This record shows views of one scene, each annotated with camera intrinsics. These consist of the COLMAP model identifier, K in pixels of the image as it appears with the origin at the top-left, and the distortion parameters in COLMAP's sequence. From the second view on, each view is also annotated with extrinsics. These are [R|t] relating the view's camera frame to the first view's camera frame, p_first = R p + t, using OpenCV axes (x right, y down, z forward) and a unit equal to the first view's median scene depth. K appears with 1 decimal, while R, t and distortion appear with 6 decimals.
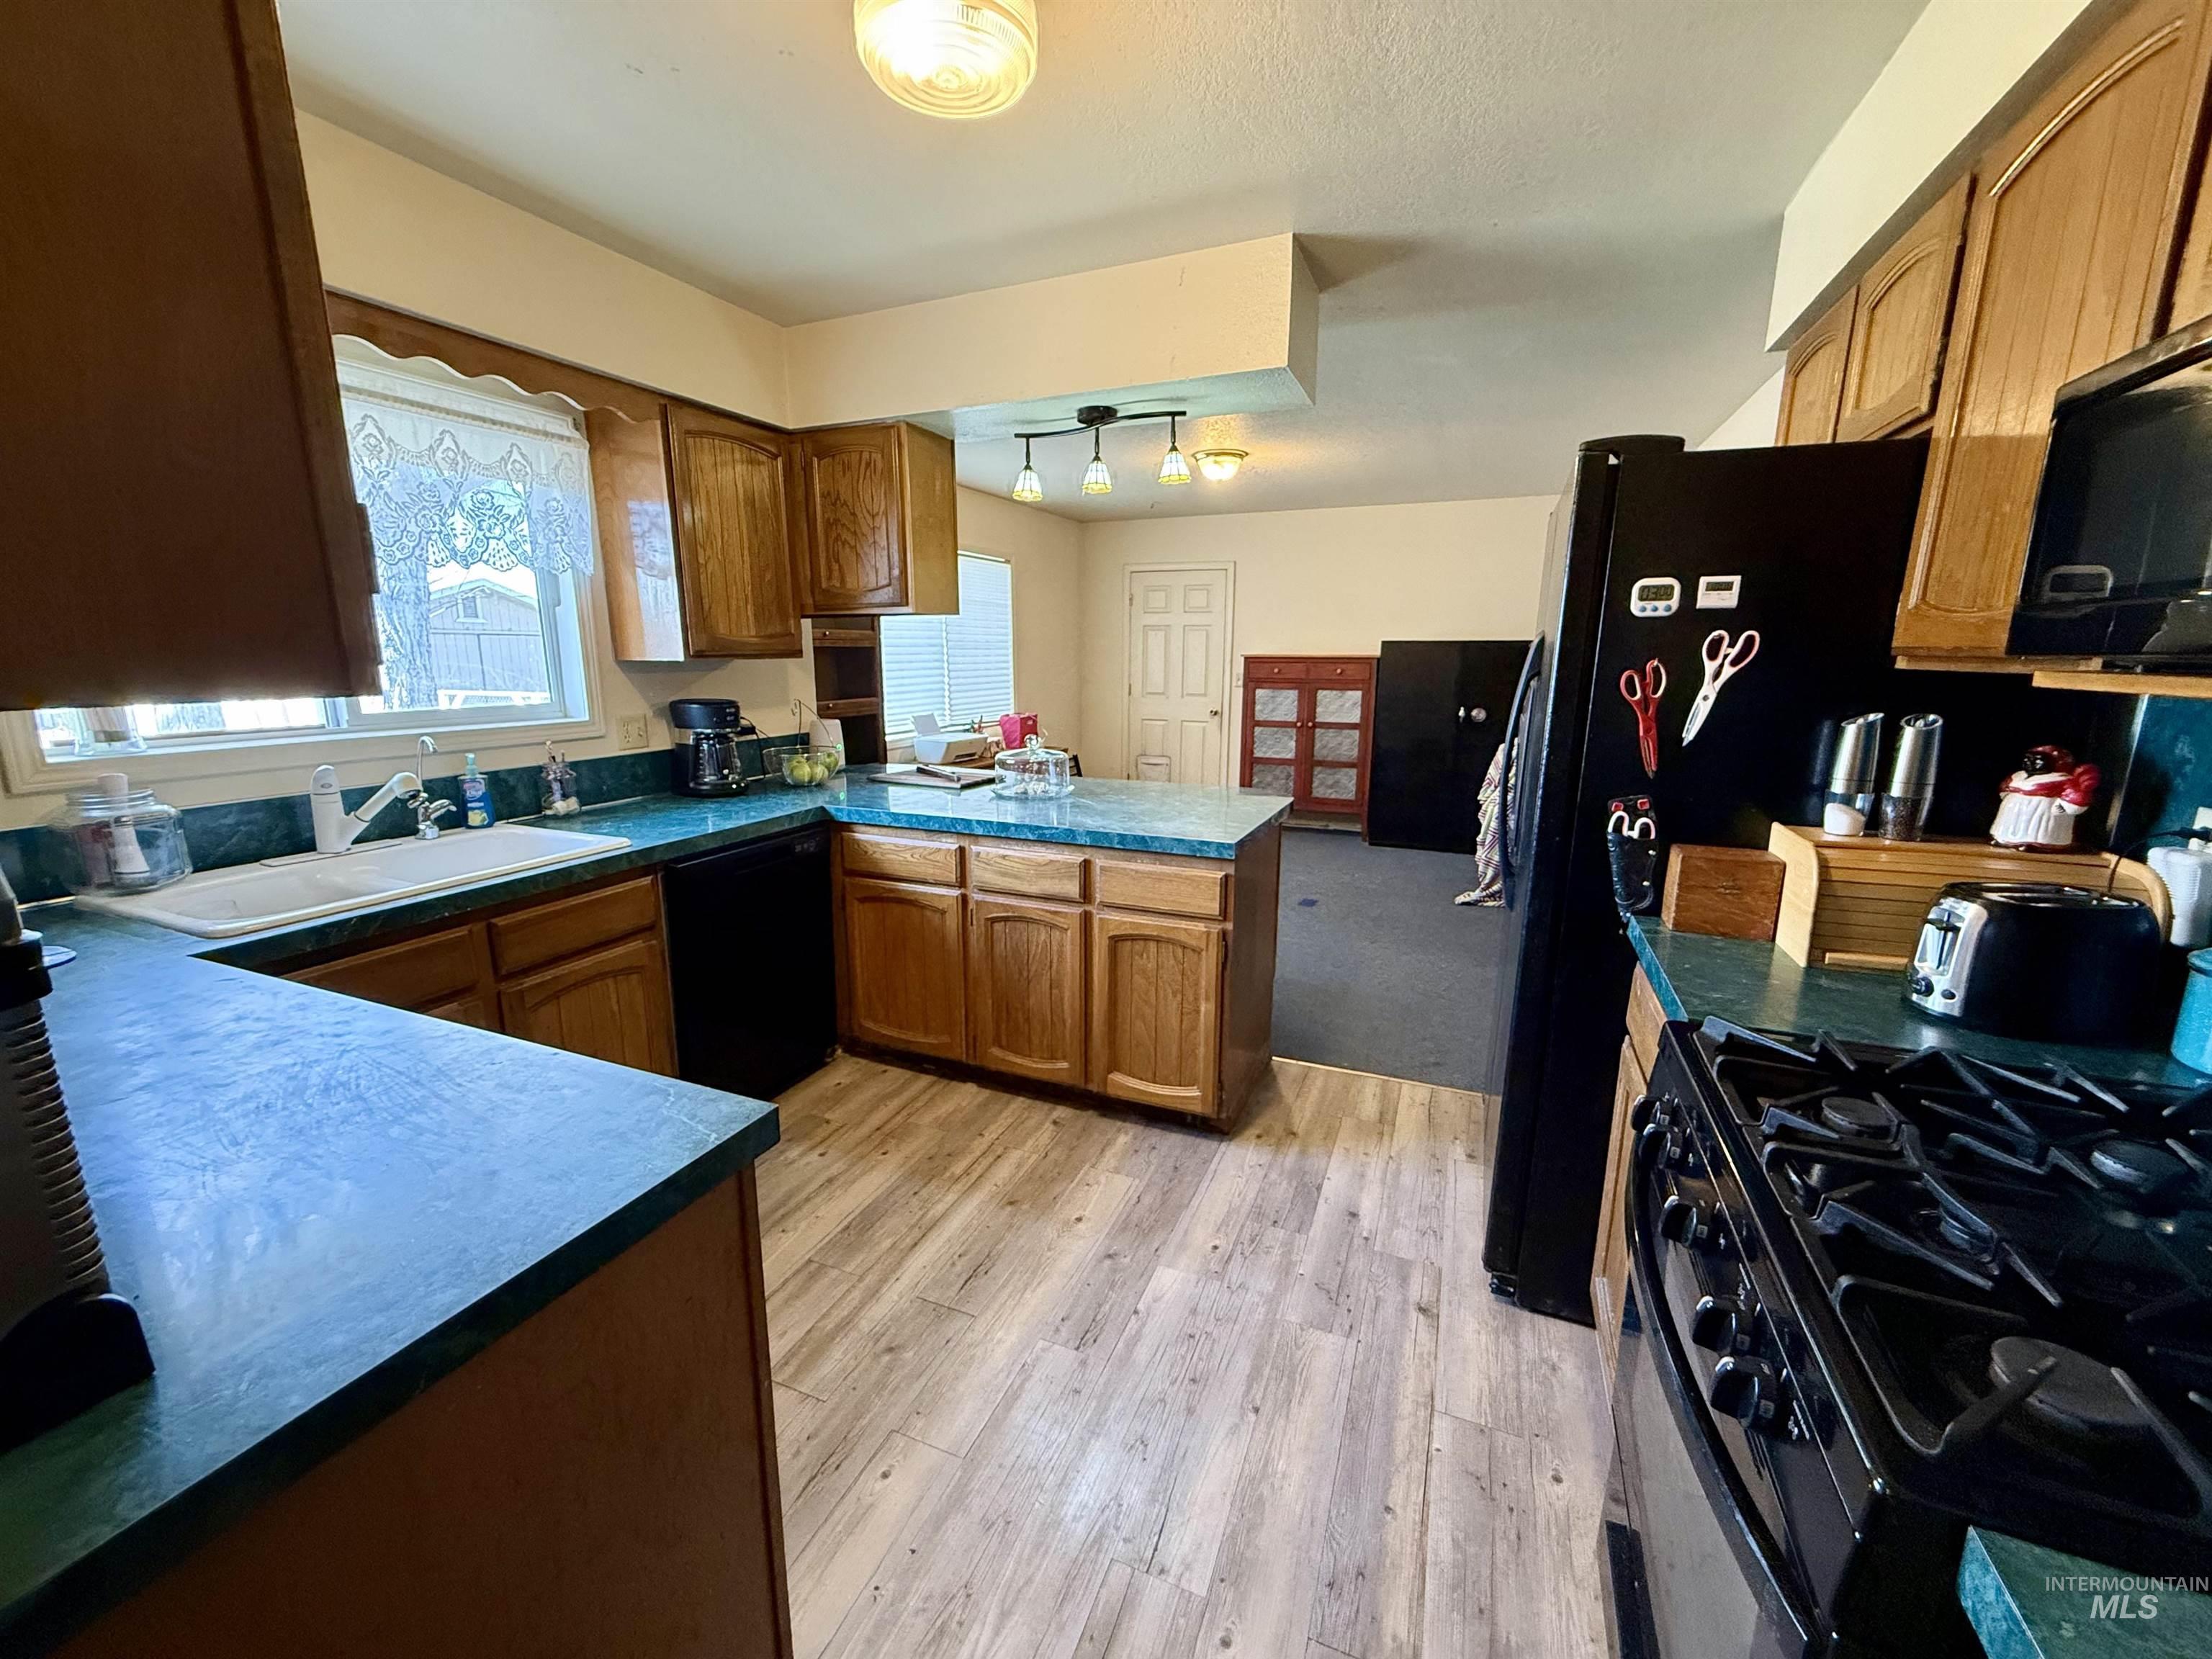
lens RADIAL K [[880.0, 0, 1102.7], [0, 880.0, 829.5], [0, 0, 1]] dist [0.001787, -0.000144]
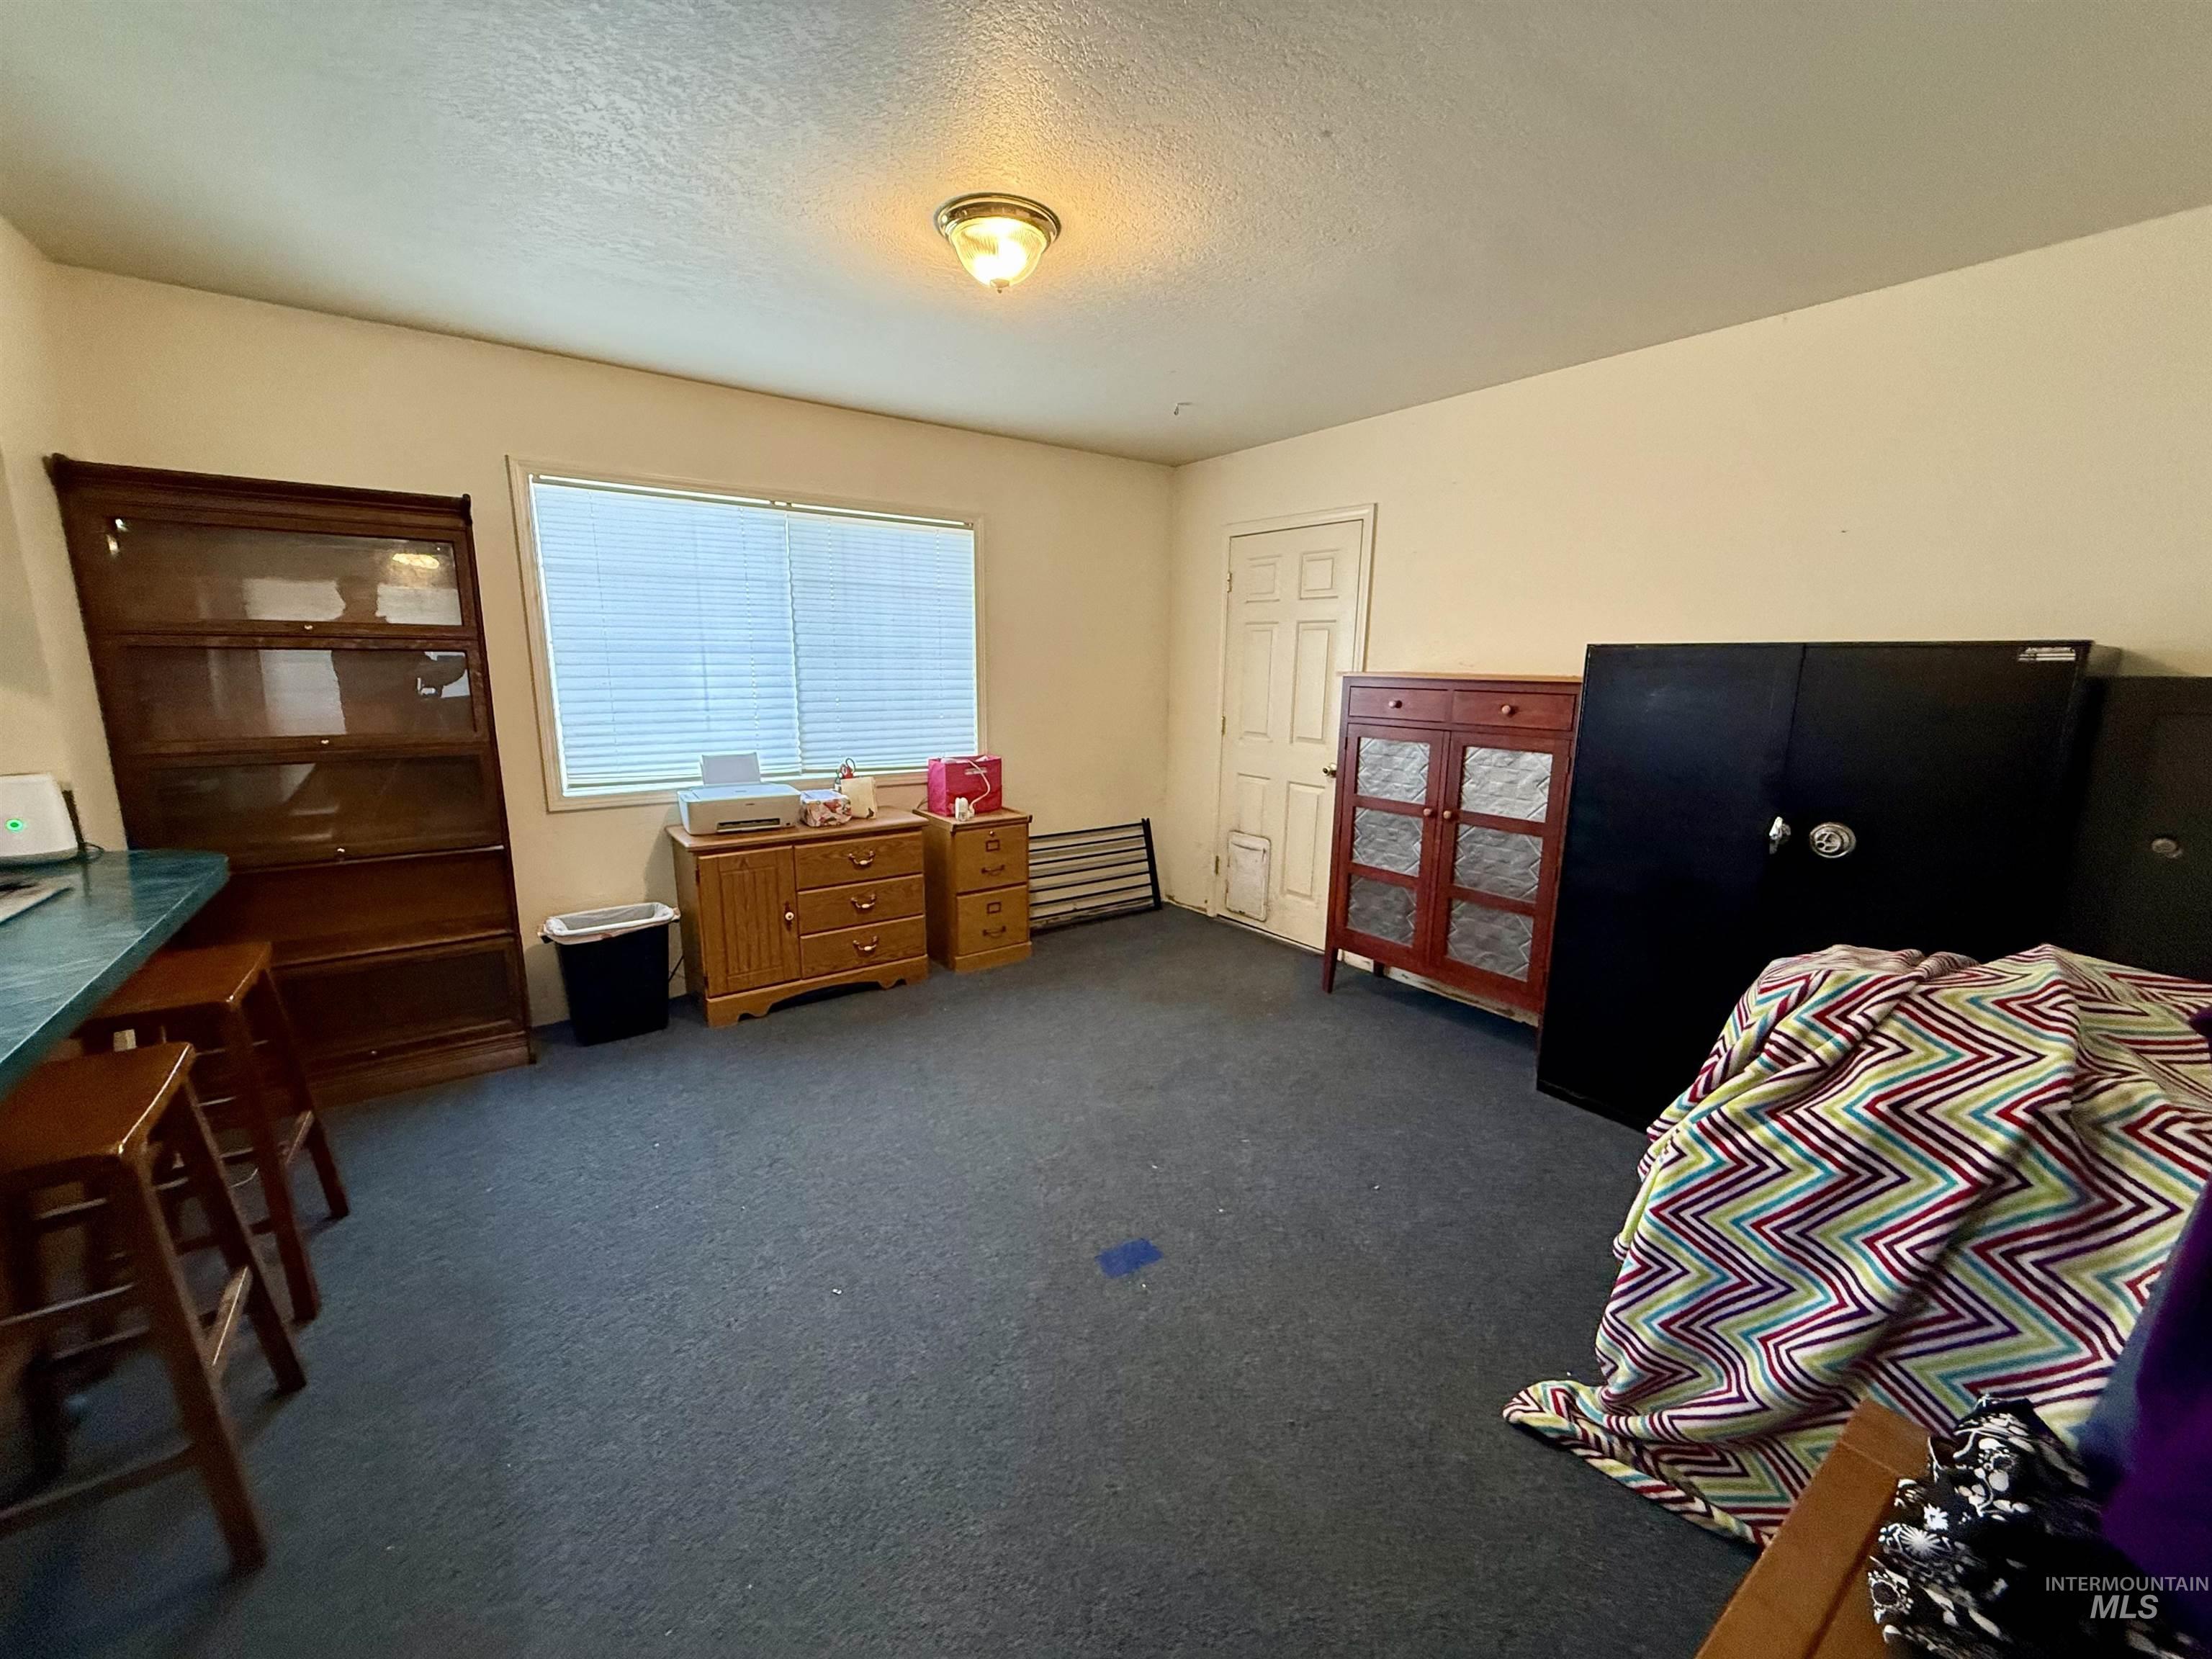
lens RADIAL K [[880.0, 0, 1102.7], [0, 880.0, 829.5], [0, 0, 1]] dist [0.001787, -0.000144]
pose [[0.860718, 0.103431, -0.498464, 0.815599], [-0.110879, 0.993725, 0.014738, -0.249036], [0.496860, 0.042584, 0.866785, 1.221770]]
